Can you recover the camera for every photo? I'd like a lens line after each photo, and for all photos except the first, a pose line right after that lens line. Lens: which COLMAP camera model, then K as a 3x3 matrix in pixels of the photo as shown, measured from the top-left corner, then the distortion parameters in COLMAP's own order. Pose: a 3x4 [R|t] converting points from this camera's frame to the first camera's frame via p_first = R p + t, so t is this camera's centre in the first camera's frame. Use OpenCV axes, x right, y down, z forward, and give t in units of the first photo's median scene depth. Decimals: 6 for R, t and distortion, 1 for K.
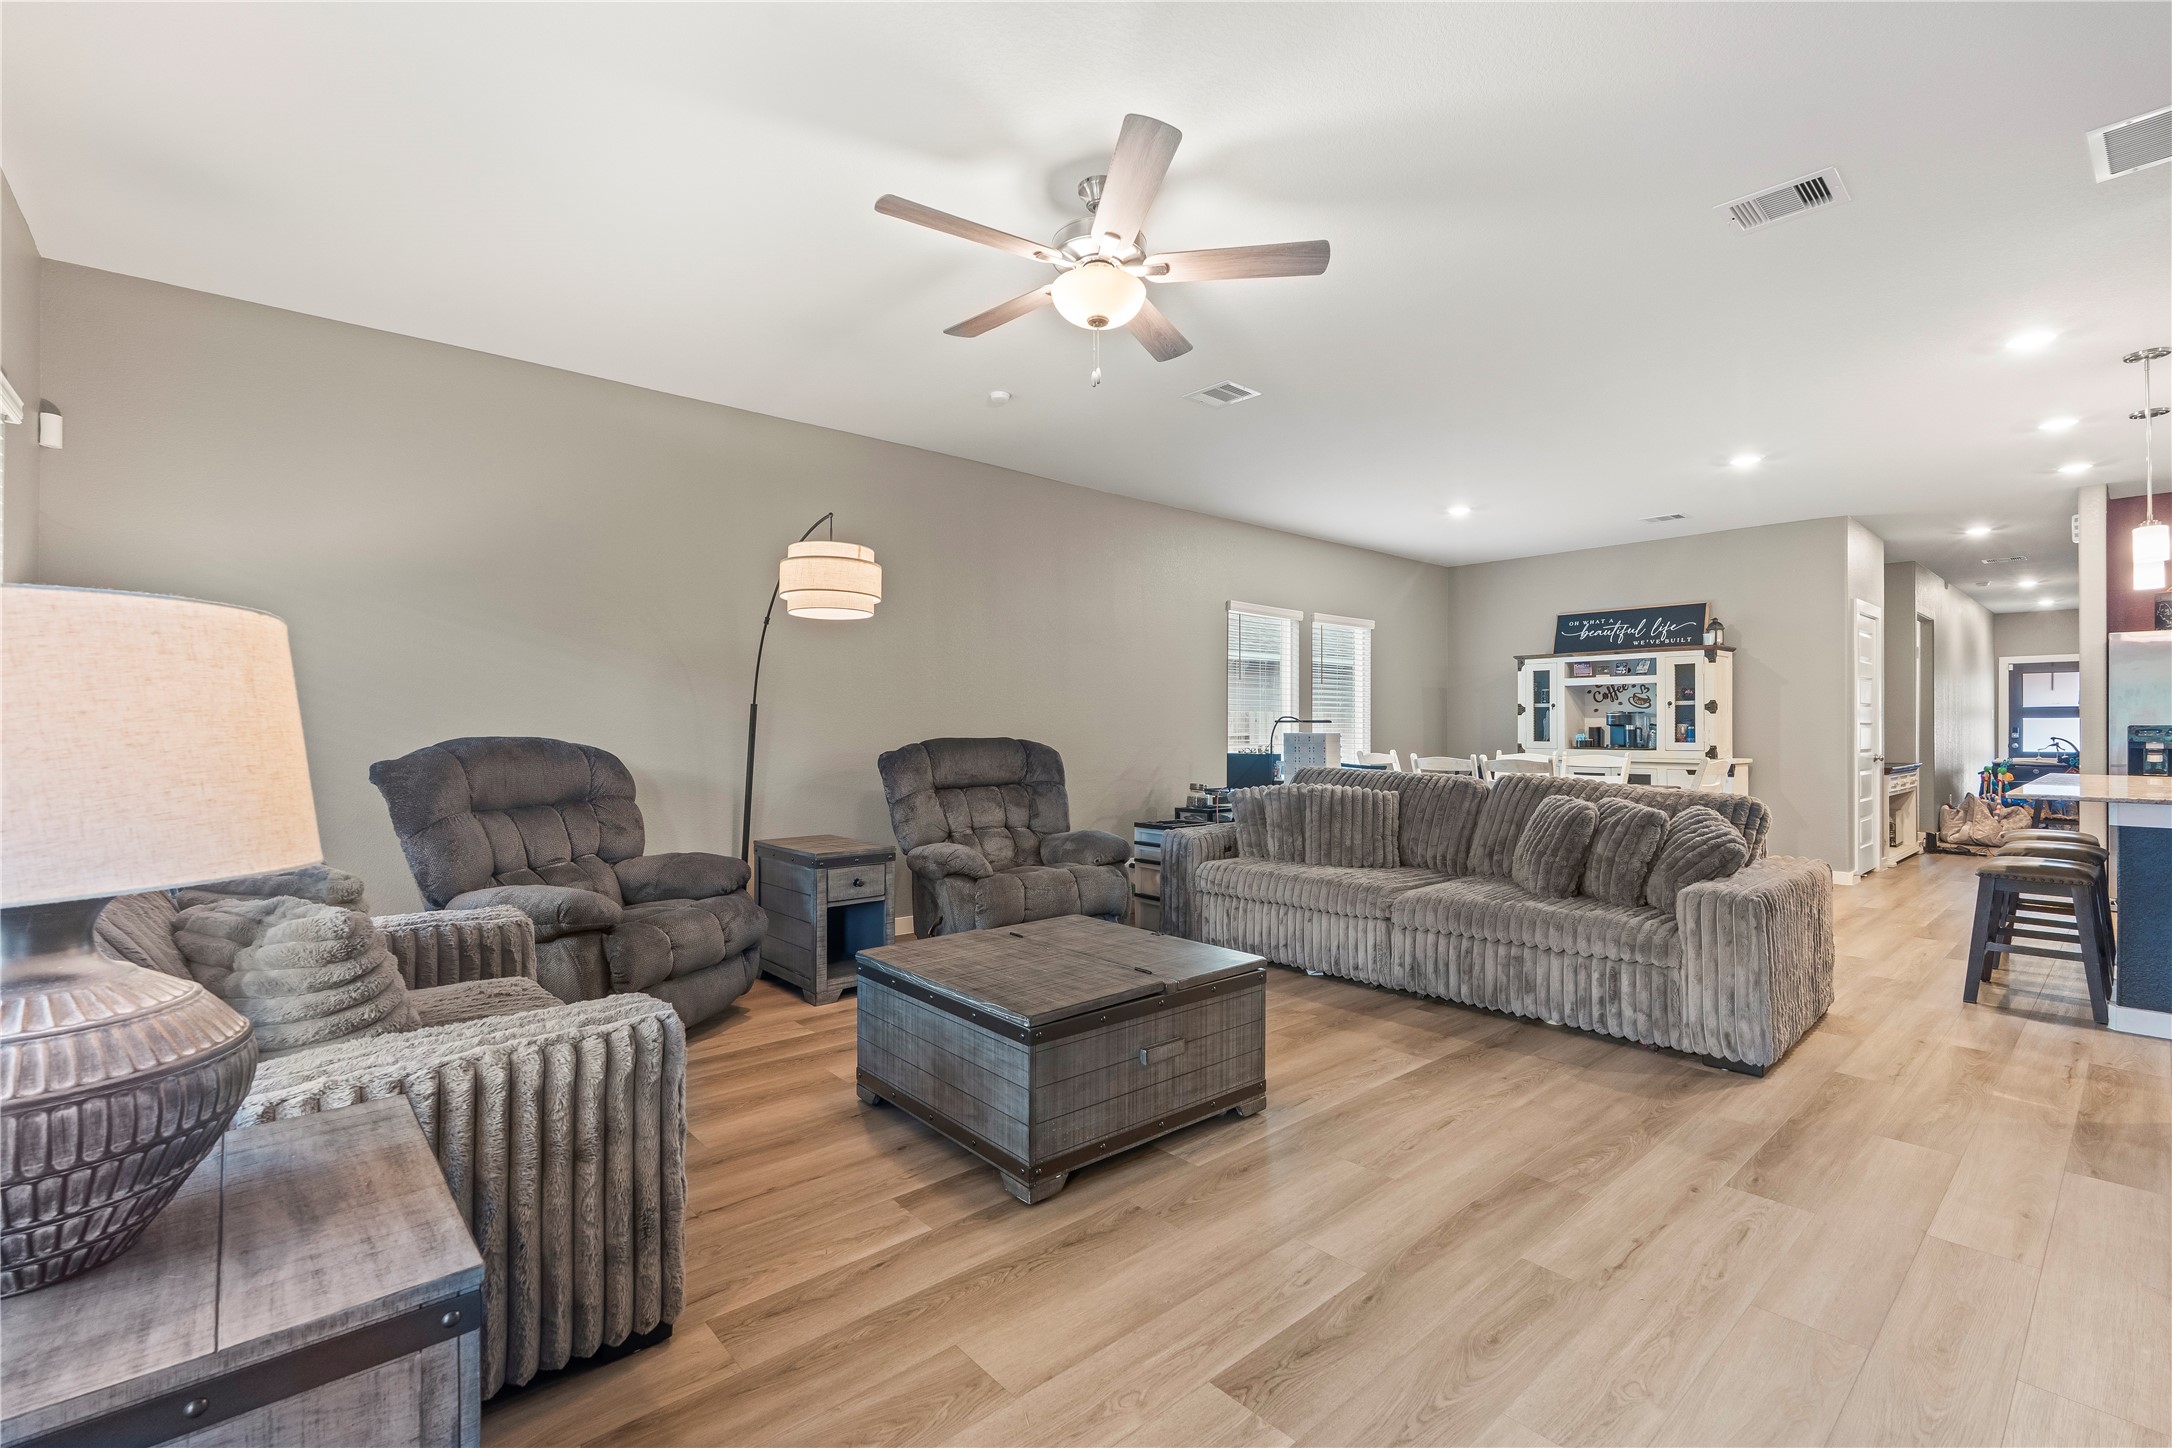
lens RADIAL K [[956.3, 0, 1078.5], [0, 956.3, 726.8], [0, 0, 1]] dist [-0.002935, -0.001452]
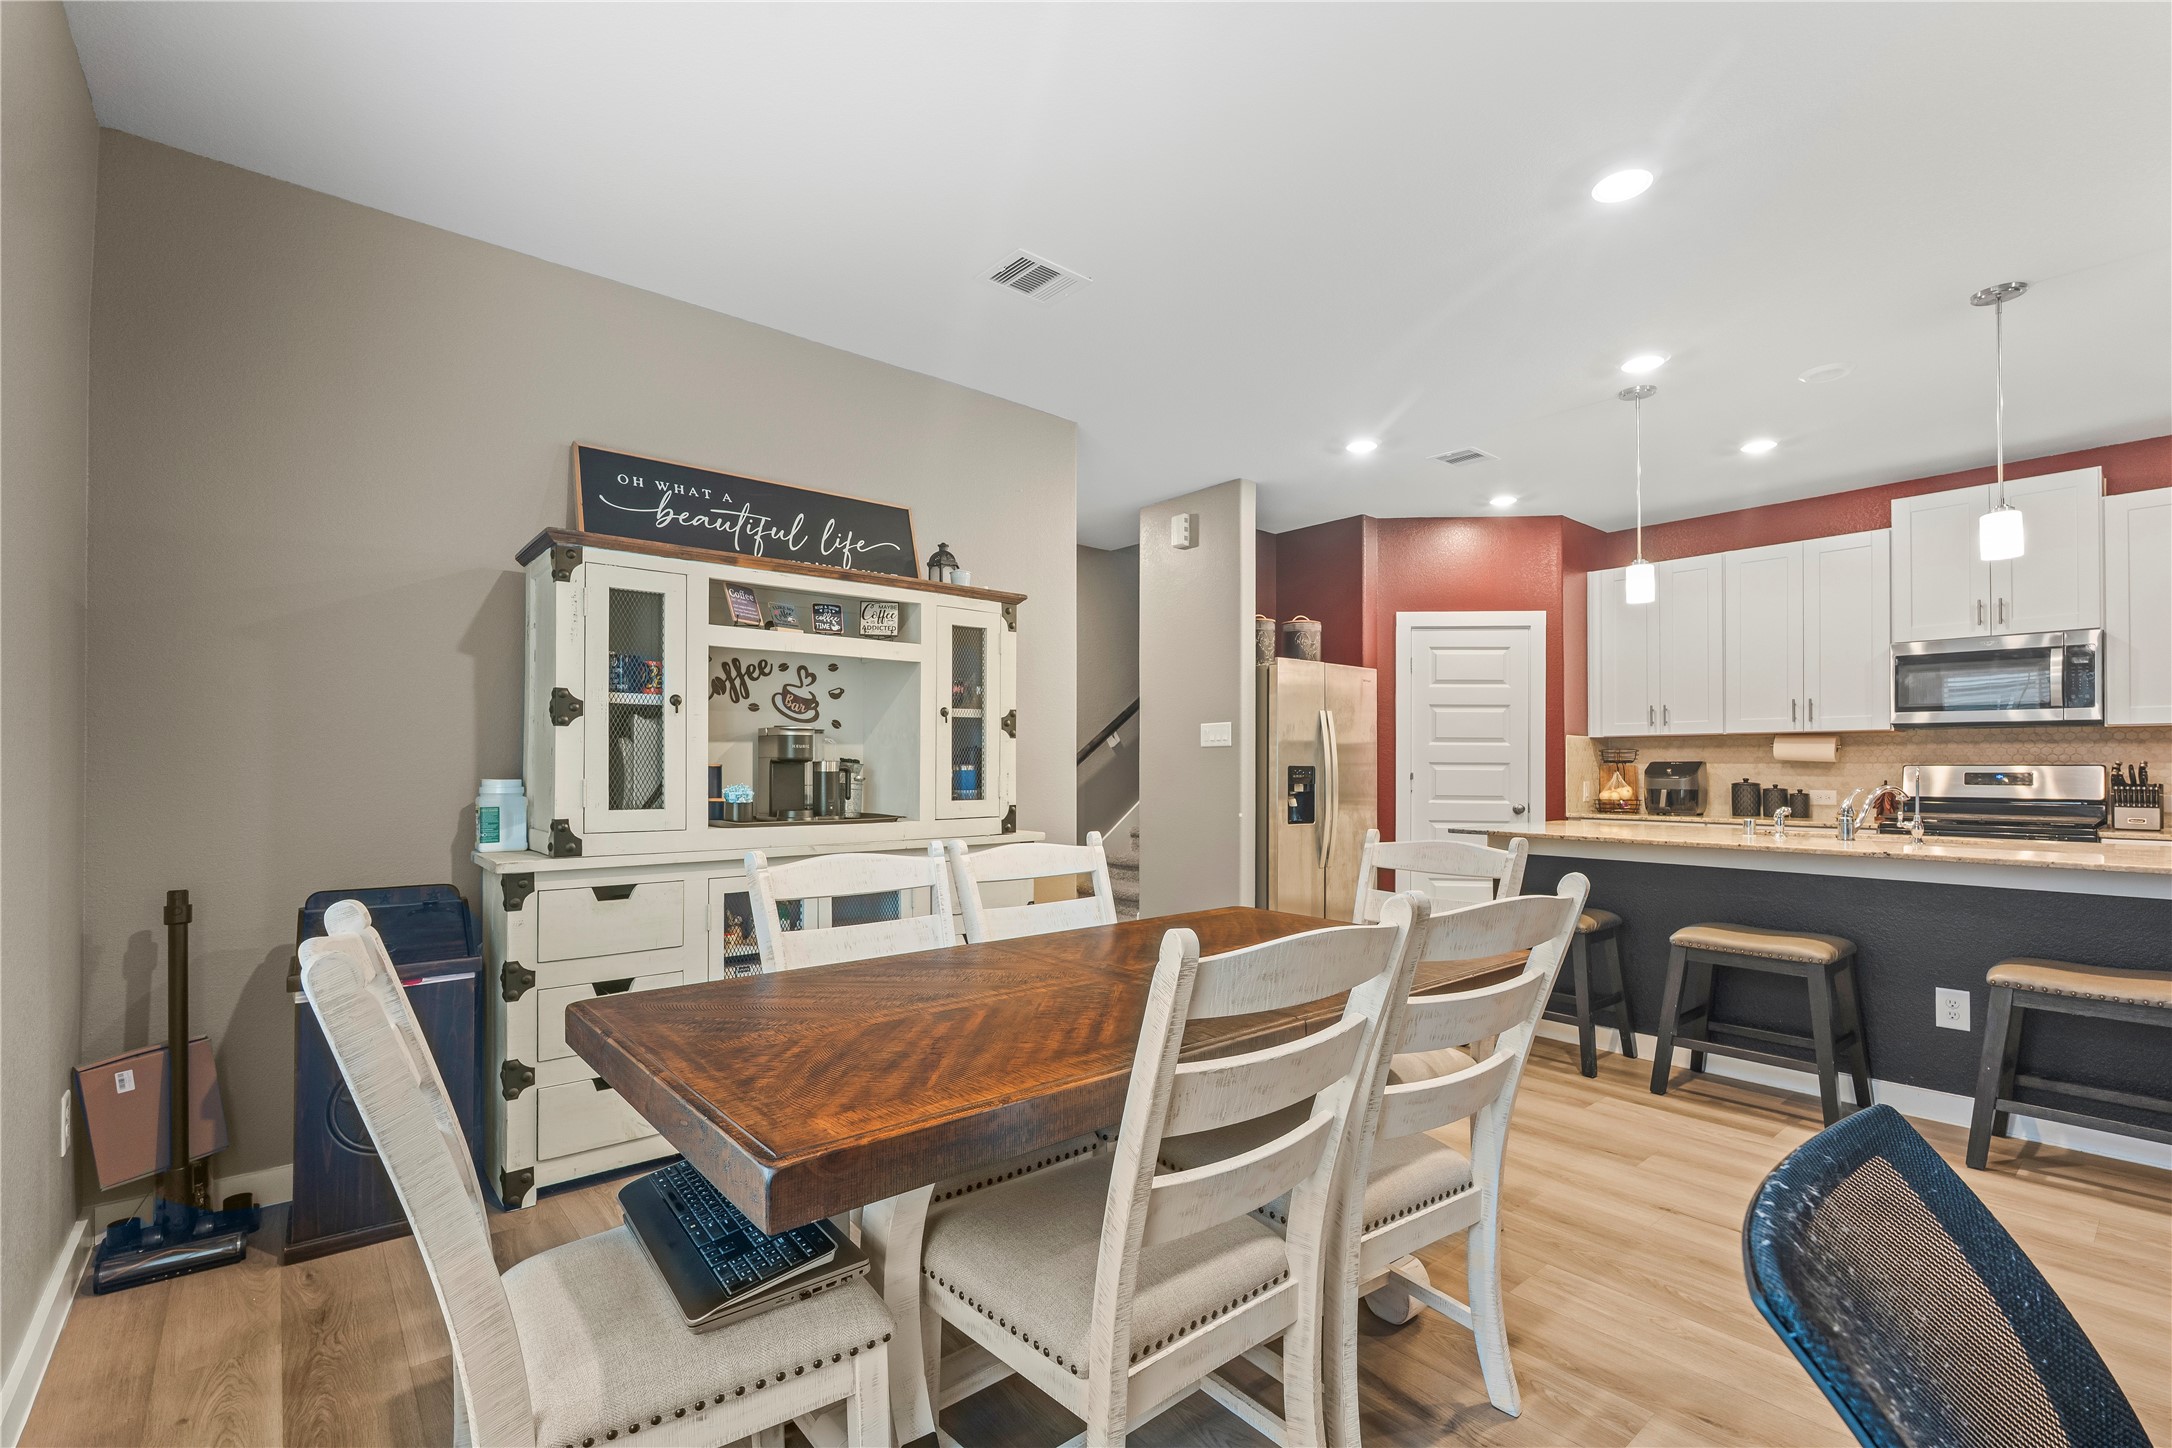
lens RADIAL K [[956.3, 0, 1083.2], [0, 956.3, 756.5], [0, 0, 1]] dist [-0.002935, -0.001452]
pose [[0.023491, 0.011065, 0.999663, 0.183085], [-0.002379, 0.999937, -0.011012, 0.000617], [-0.999721, -0.002119, 0.023515, 0.927678]]
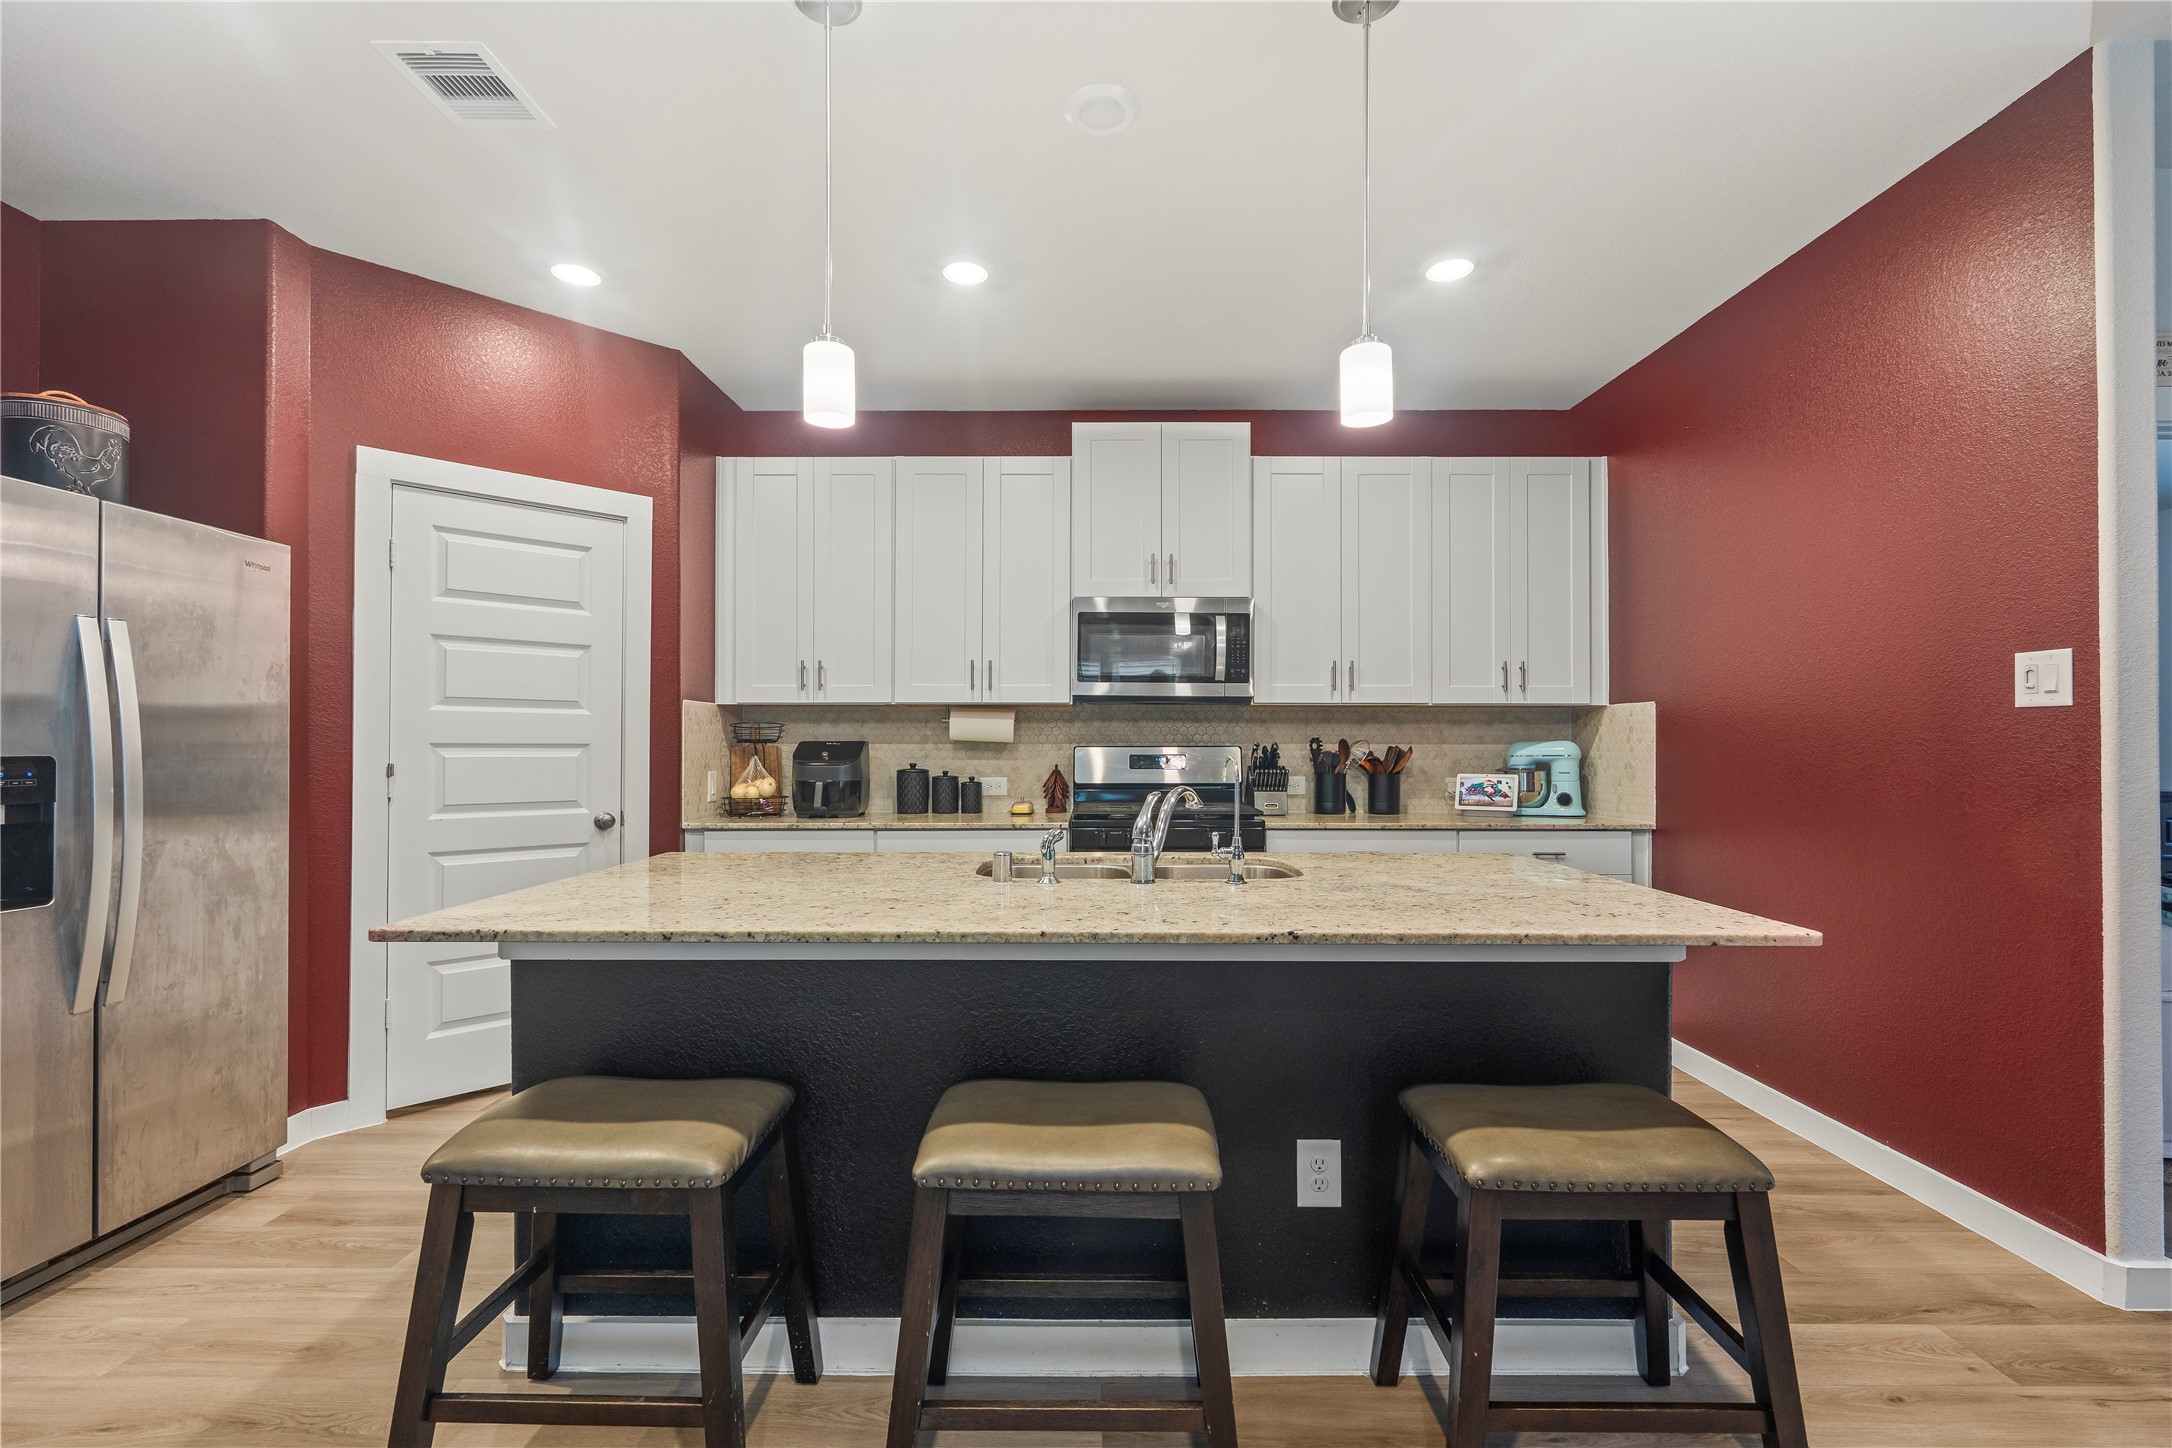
lens RADIAL K [[956.3, 0, 1093.0], [0, 956.3, 731.3], [0, 0, 1]] dist [-0.002935, -0.001452]
pose [[-0.750373, 0.004810, 0.660997, 0.487549], [-0.001185, 0.999962, -0.008622, -0.005952], [-0.661013, -0.007253, -0.750339, 0.781689]]
